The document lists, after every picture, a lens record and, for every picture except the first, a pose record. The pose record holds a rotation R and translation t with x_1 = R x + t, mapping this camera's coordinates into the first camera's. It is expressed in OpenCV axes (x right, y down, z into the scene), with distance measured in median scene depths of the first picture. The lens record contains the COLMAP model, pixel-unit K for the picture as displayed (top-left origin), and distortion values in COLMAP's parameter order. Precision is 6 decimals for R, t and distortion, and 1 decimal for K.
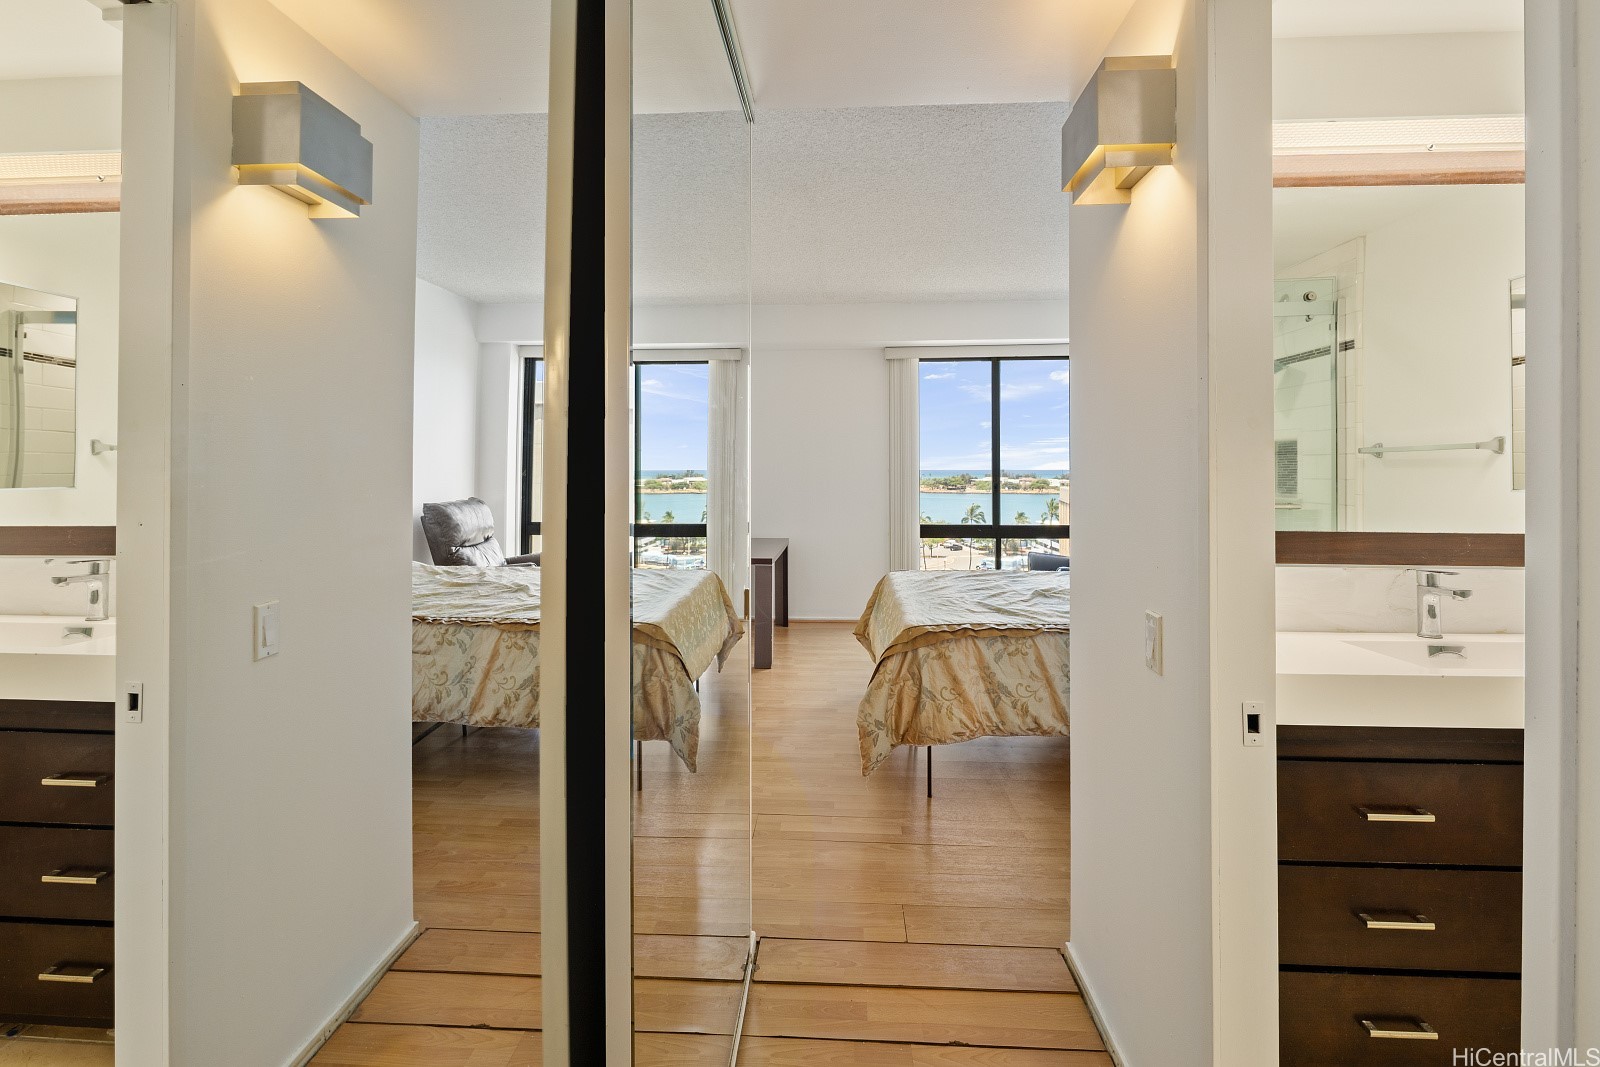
lens RADIAL K [[803.9, 0, 796.1], [0, 803.9, 463.0], [0, 0, 1]] dist [0.003405, 0.000348]
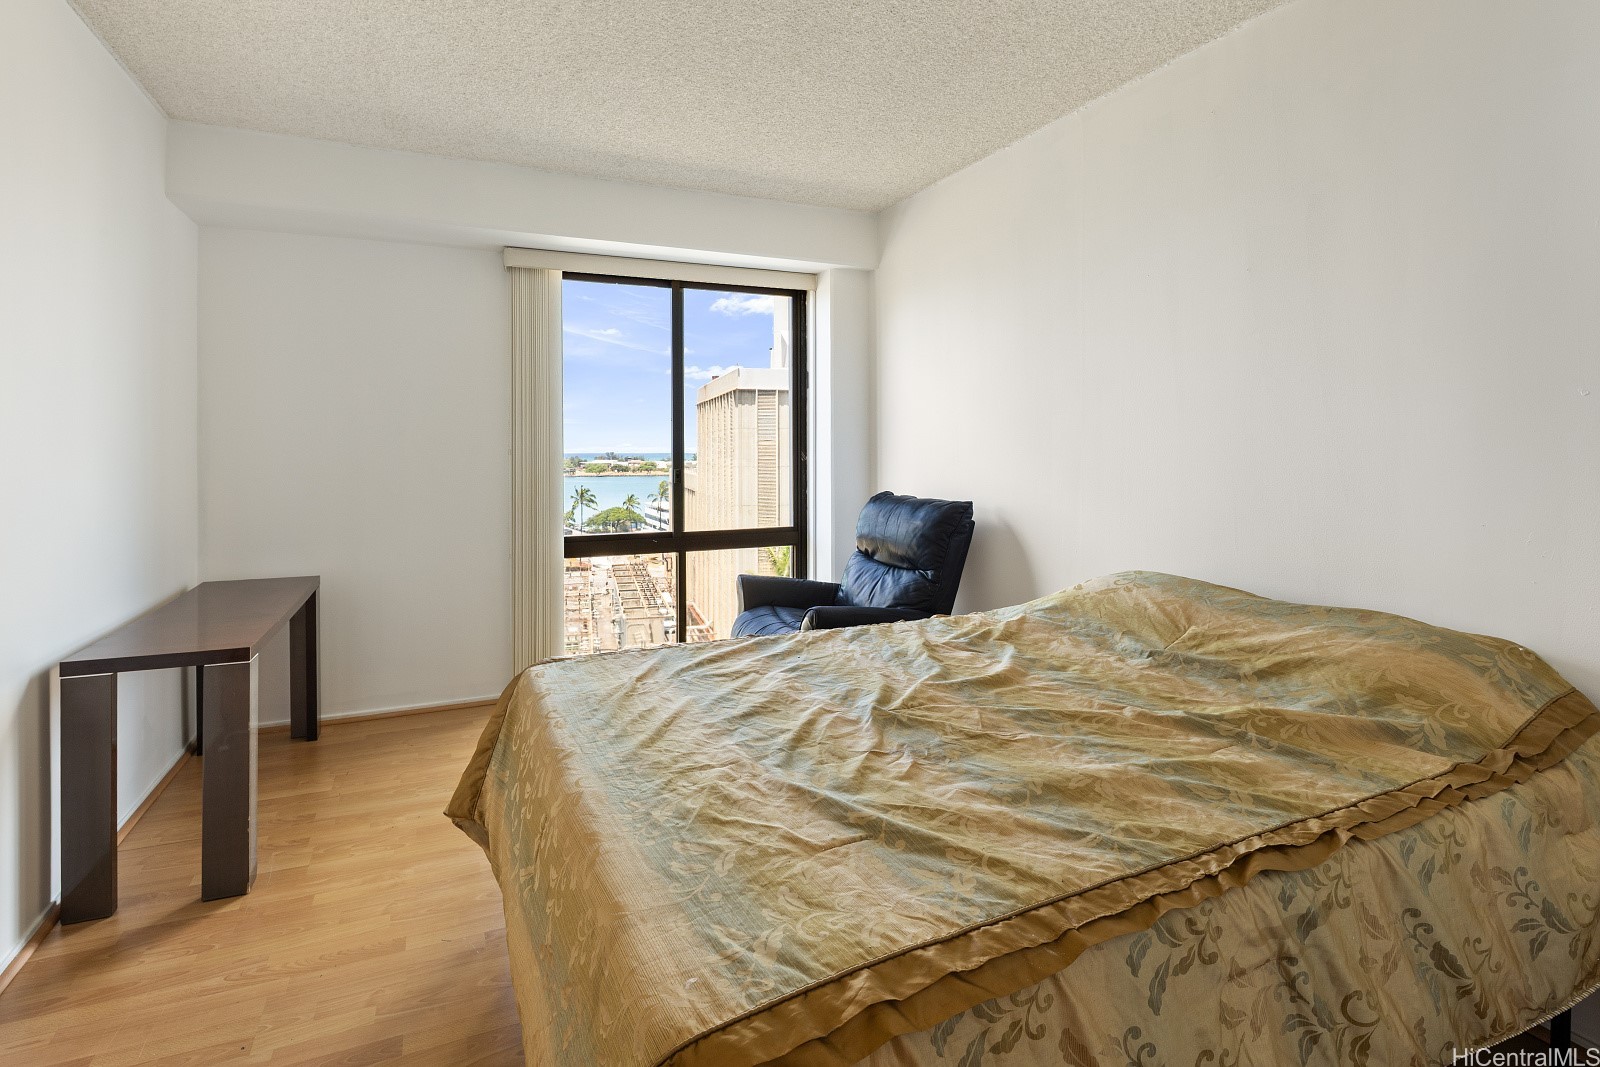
lens RADIAL K [[803.9, 0, 796.1], [0, 803.9, 463.0], [0, 0, 1]] dist [0.003405, 0.000348]
pose [[0.890211, -0.006574, 0.455502, 0.029701], [-0.002598, 0.999806, 0.019509, 0.006200], [-0.455542, -0.018550, 0.890021, 0.362000]]
